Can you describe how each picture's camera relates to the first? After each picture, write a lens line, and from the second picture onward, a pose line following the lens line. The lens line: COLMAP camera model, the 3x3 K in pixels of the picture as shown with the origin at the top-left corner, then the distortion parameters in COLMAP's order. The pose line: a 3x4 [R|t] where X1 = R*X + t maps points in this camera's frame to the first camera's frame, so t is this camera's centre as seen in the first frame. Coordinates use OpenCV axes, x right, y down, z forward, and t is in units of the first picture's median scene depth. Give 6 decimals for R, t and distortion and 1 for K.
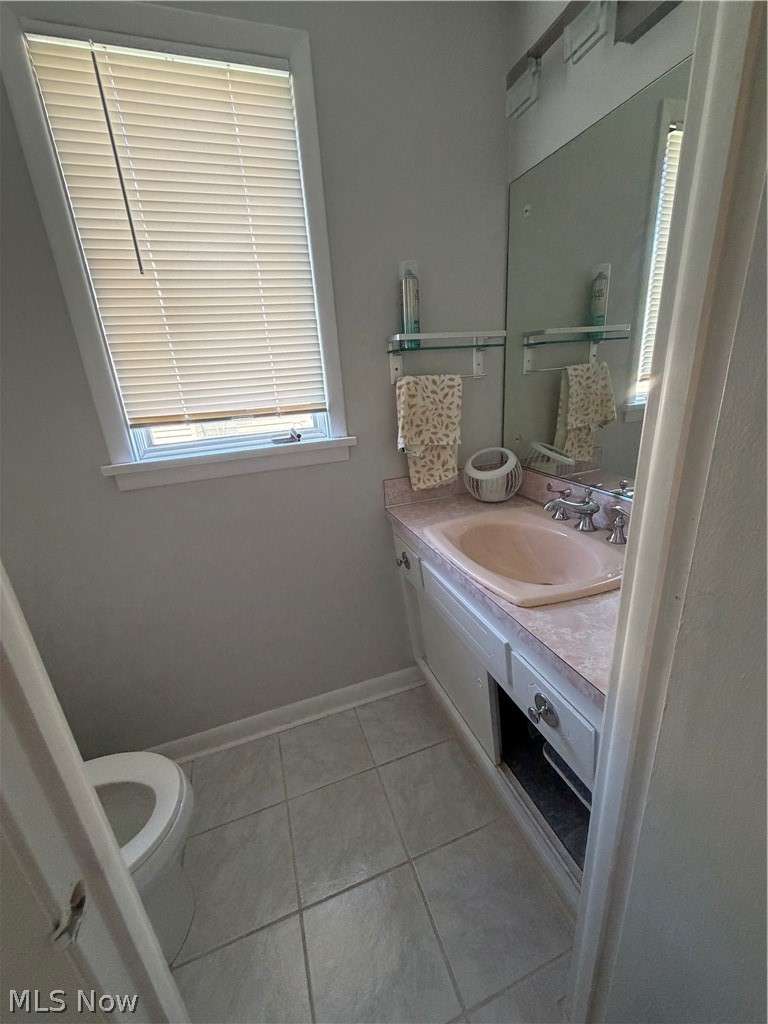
lens RADIAL K [[406.3, 0, 384.9], [0, 406.3, 512.8], [0, 0, 1]] dist [0.001725, -0.000611]
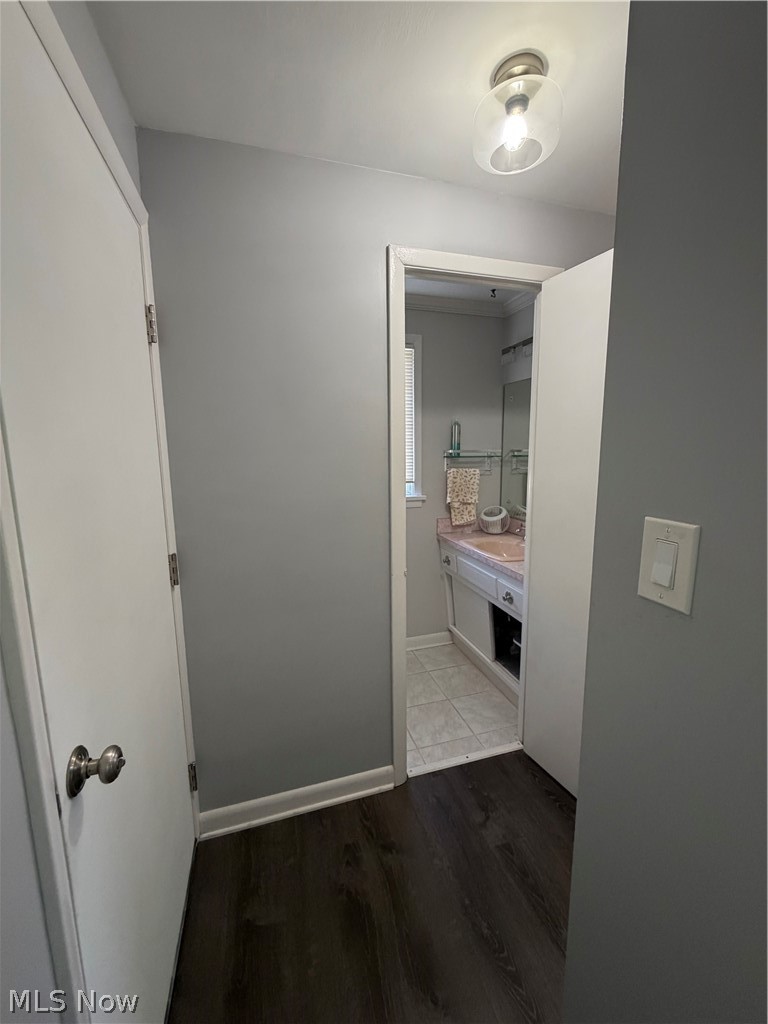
lens RADIAL K [[406.3, 0, 380.0], [0, 406.3, 509.4], [0, 0, 1]] dist [0.001725, -0.000611]
pose [[0.996777, 0.060502, -0.052673, -0.193857], [-0.068997, 0.981566, -0.178232, 0.262583], [0.040919, 0.181292, 0.982578, -1.009128]]
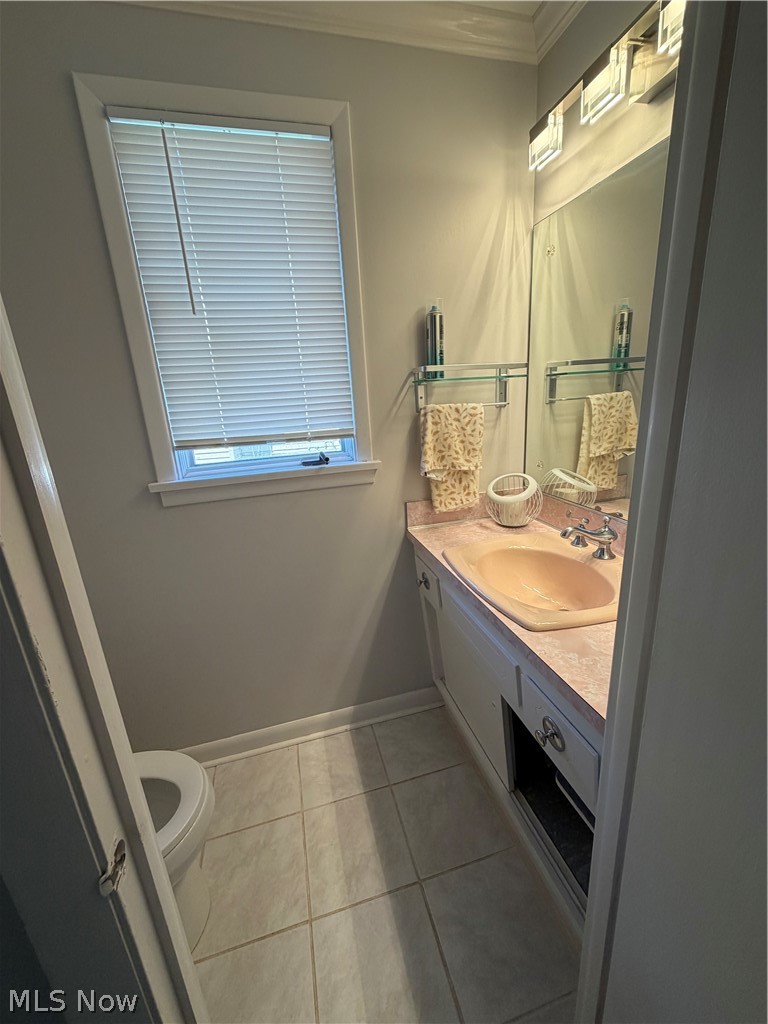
lens RADIAL K [[406.3, 0, 384.3], [0, 406.3, 513.5], [0, 0, 1]] dist [0.001725, -0.000611]
pose [[0.997022, 0.027862, -0.071909, 0.017665], [-0.031129, 0.998515, -0.044710, -0.004374], [0.070556, 0.046815, 0.996409, -0.041788]]
